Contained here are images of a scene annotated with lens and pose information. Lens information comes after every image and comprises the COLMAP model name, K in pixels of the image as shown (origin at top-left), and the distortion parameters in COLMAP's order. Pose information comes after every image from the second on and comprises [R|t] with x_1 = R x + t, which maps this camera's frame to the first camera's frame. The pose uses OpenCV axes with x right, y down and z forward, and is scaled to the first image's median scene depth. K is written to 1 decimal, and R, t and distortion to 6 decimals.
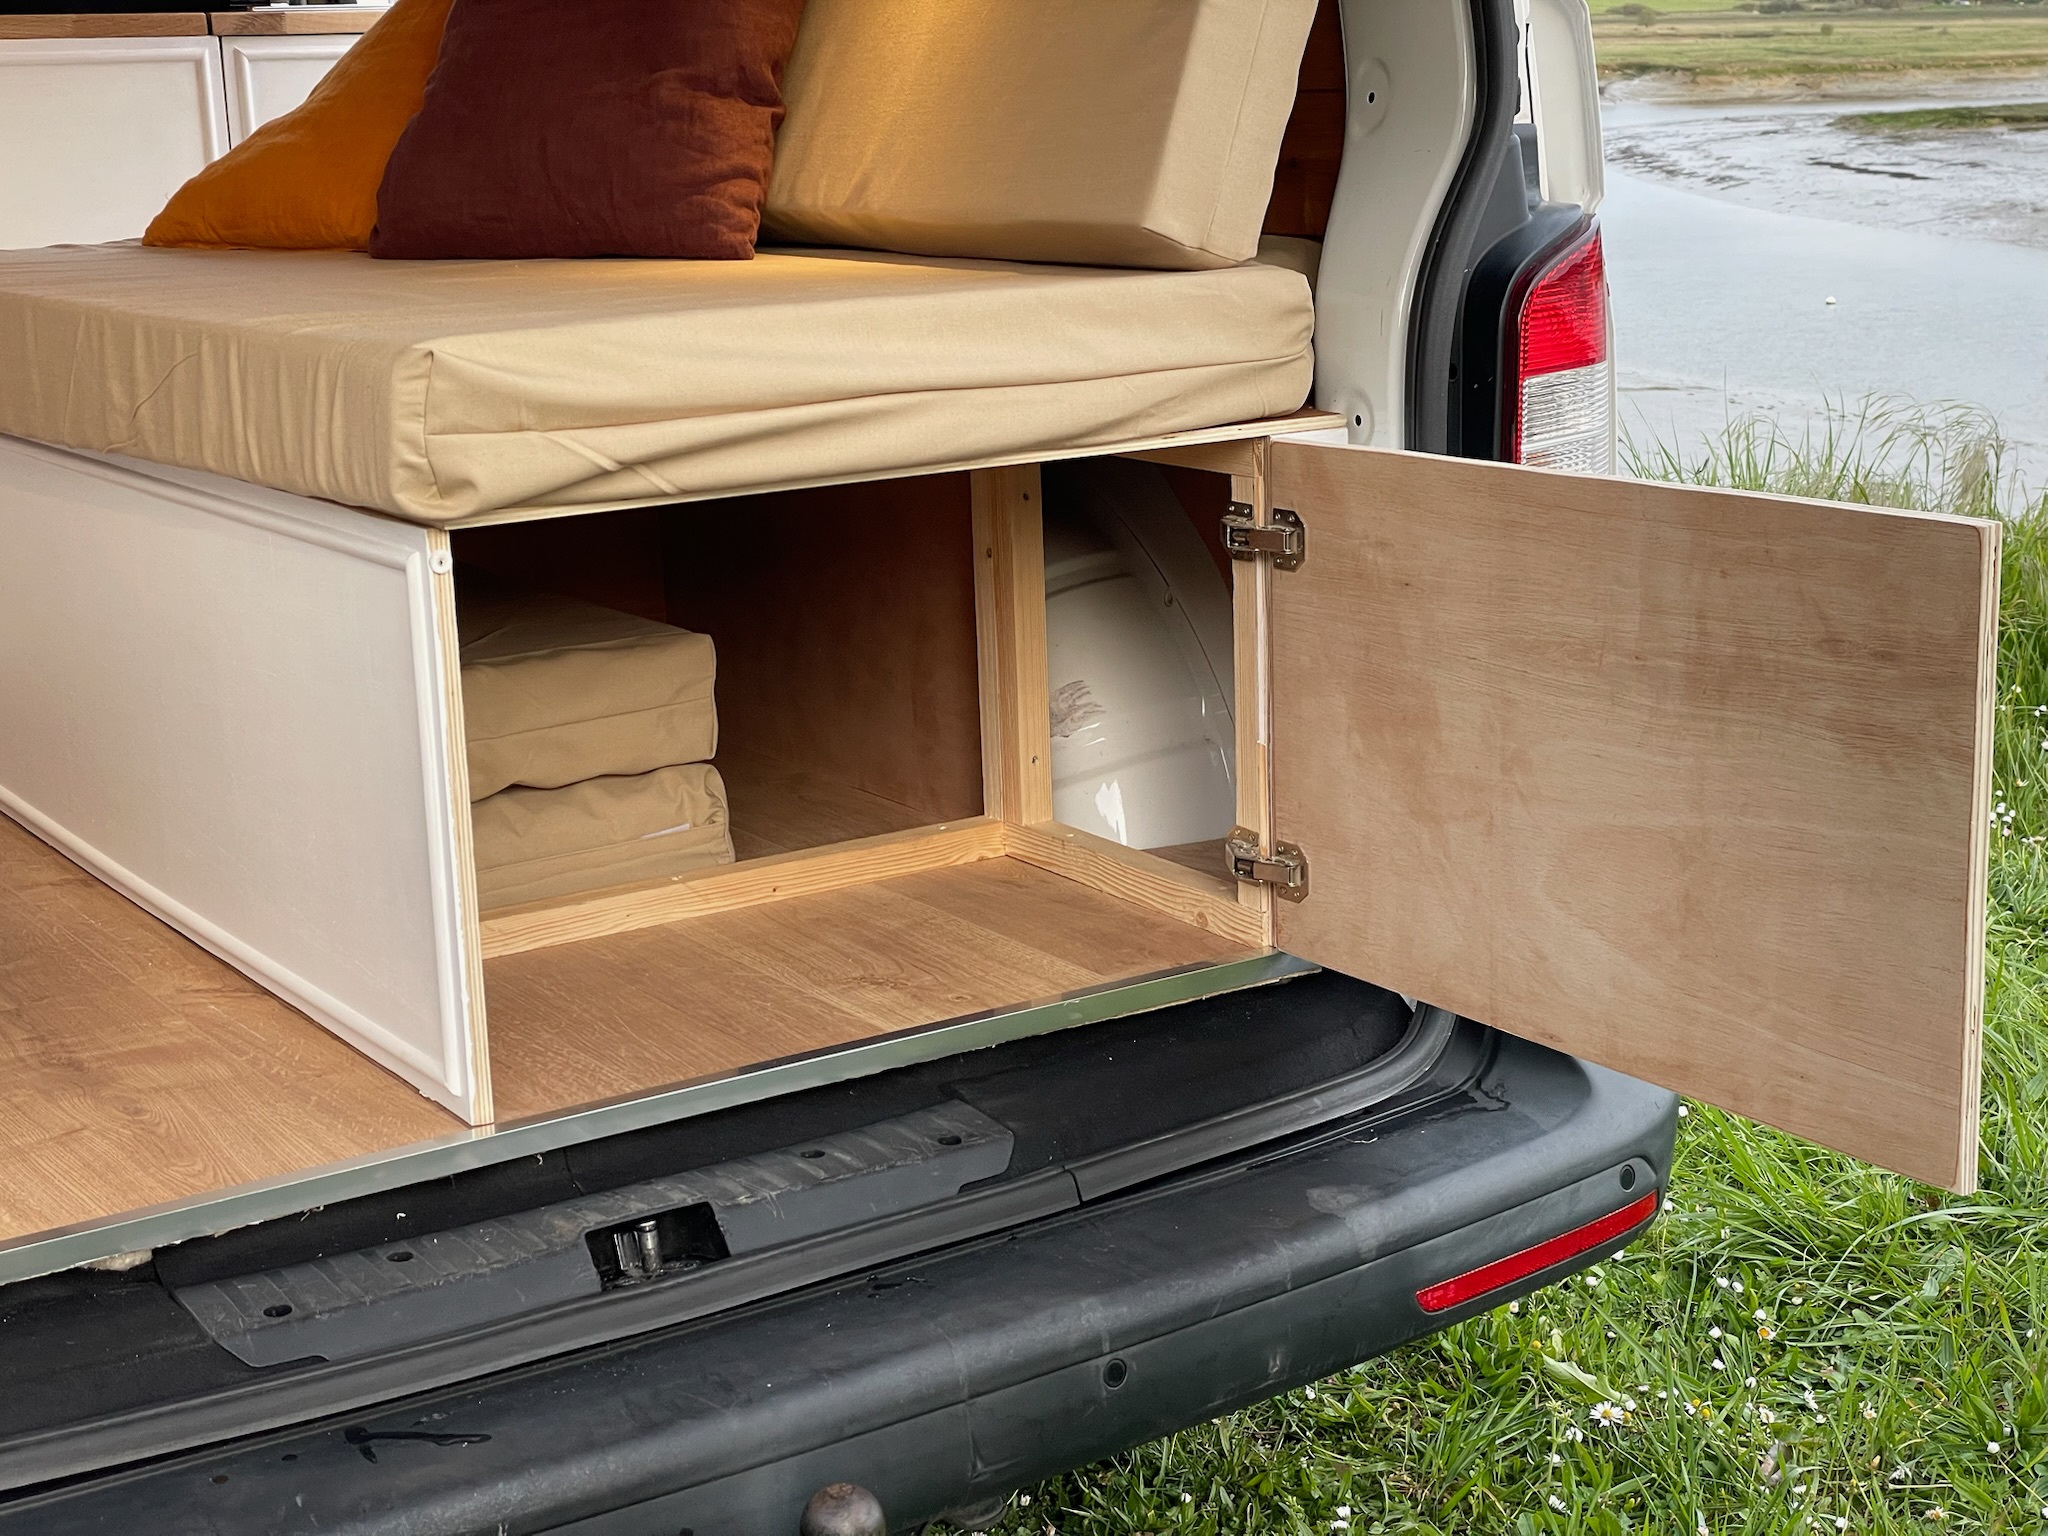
lens RADIAL K [[3063.0, 0, 1007.9], [0, 3063.0, 768.4], [0, 0, 1]] dist [0.120285, 0.000000]
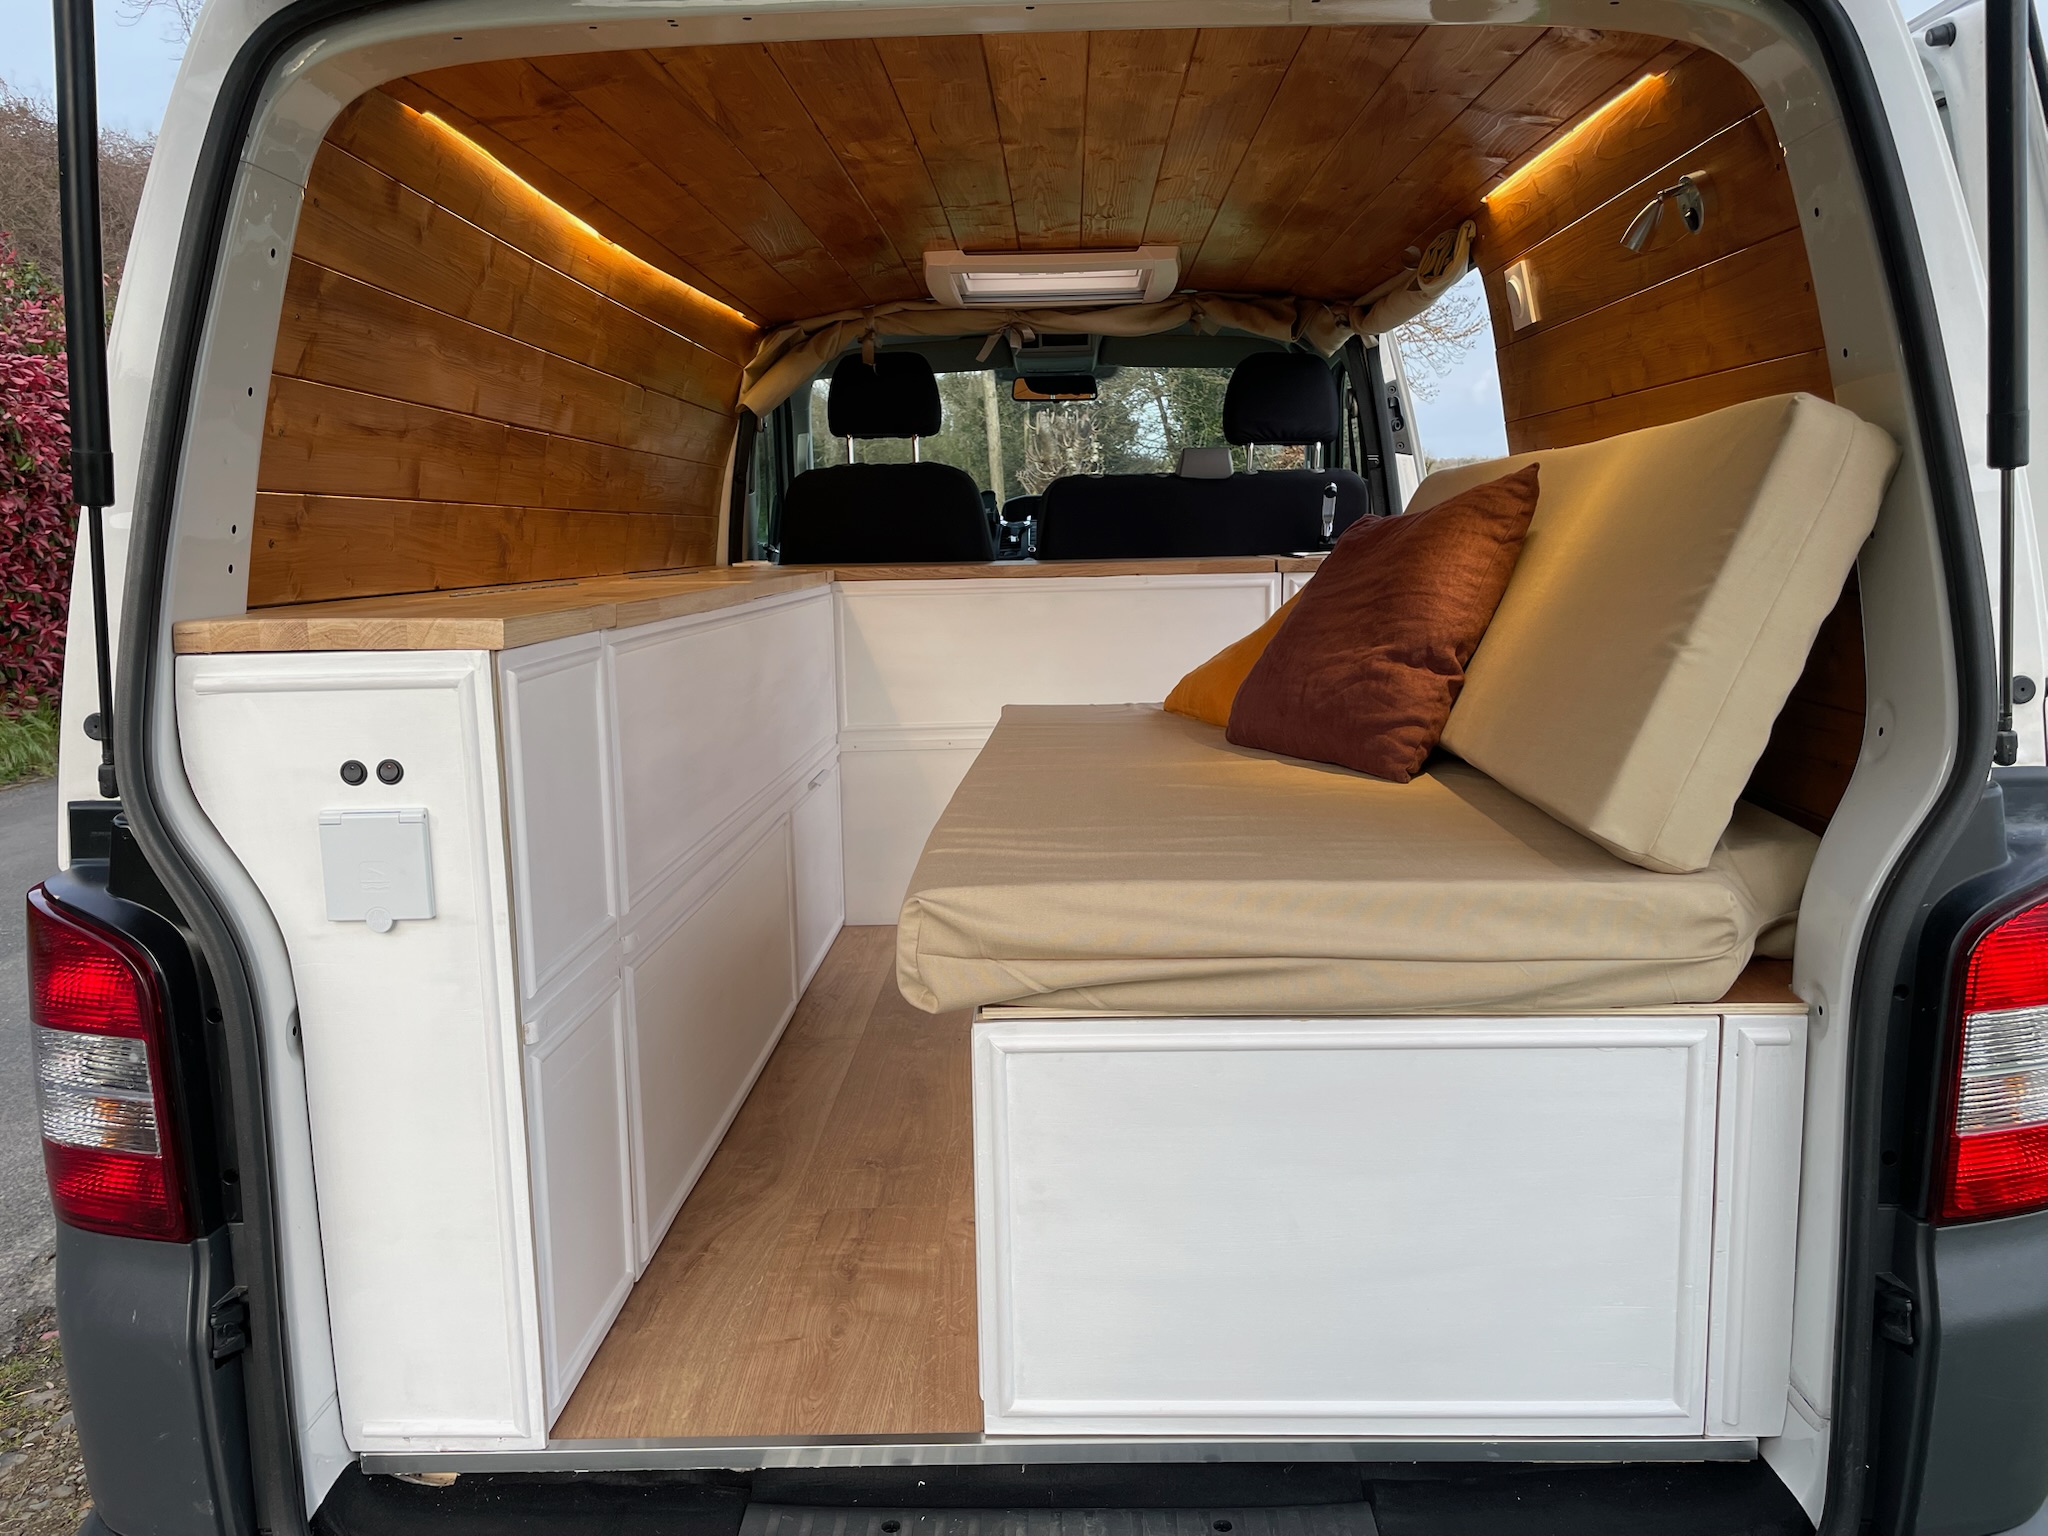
lens RADIAL K [[1563.2, 0, 1038.1], [0, 1563.2, 764.9], [0, 0, 1]] dist [0.078596, -0.101762]
pose [[0.832833, 0.102342, -0.543982, 0.163013], [-0.133636, 0.990864, -0.018181, -0.136138], [0.537151, 0.087837, 0.838900, 0.300232]]
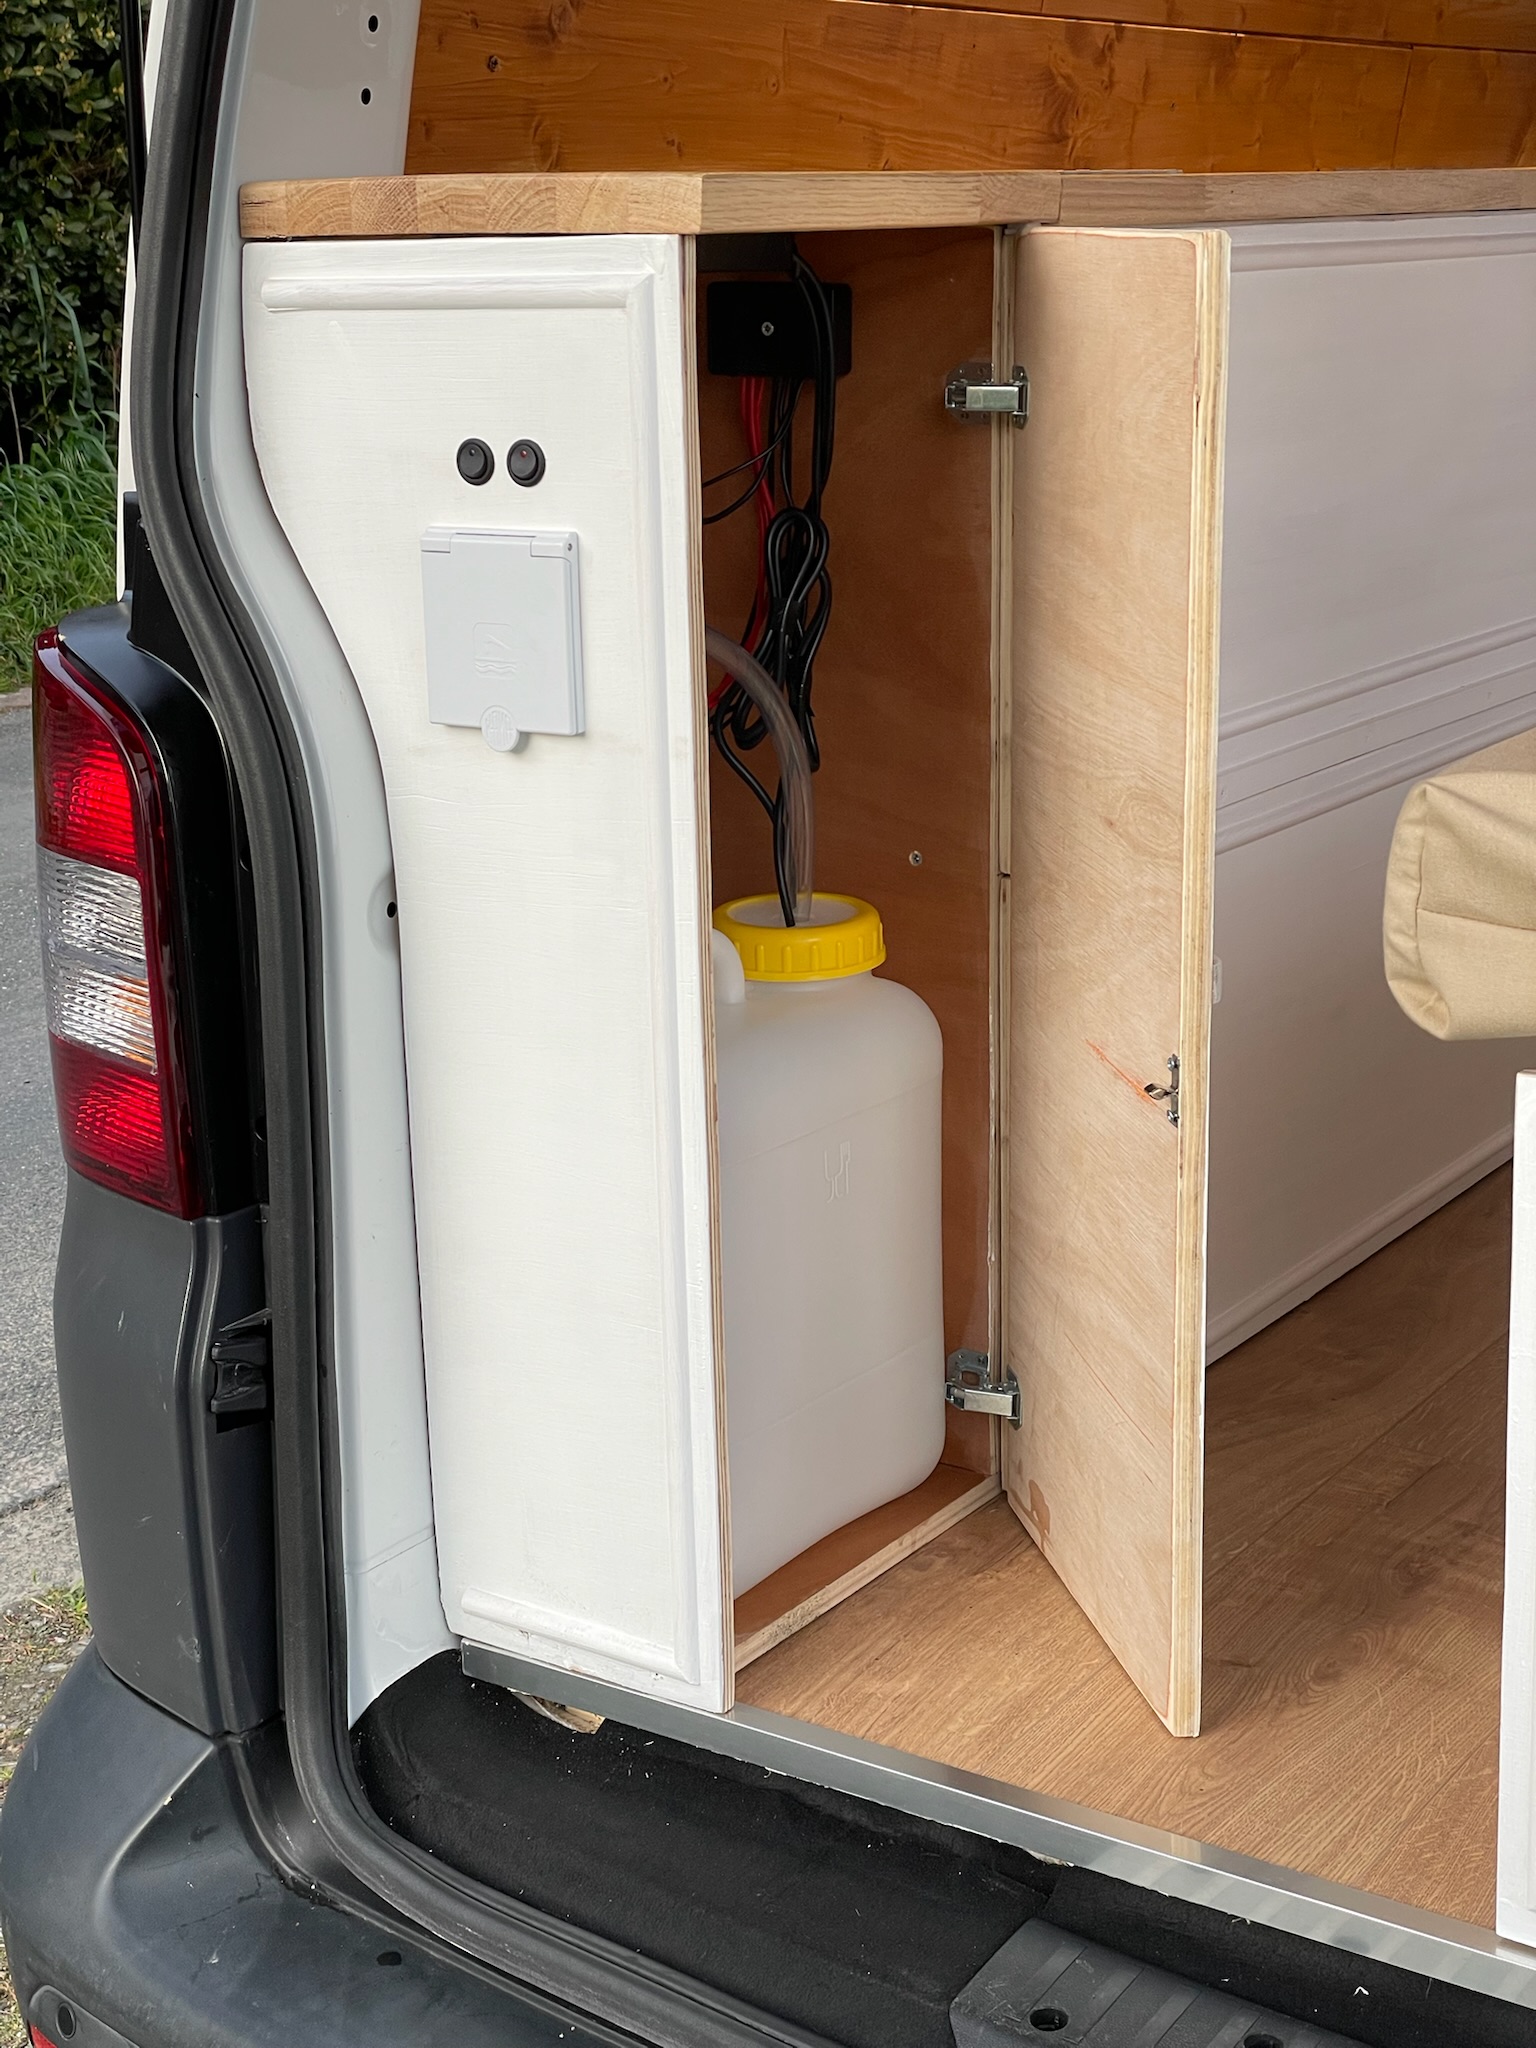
lens RADIAL K [[3063.0, 0, 737.1], [0, 3063.0, 991.1], [0, 0, 1]] dist [0.120285, 0.000000]
pose [[0.392946, 0.250302, -0.884840, 0.239272], [-0.195360, 0.962999, 0.185654, -0.133696], [0.898570, 0.099911, 0.427306, 0.425474]]
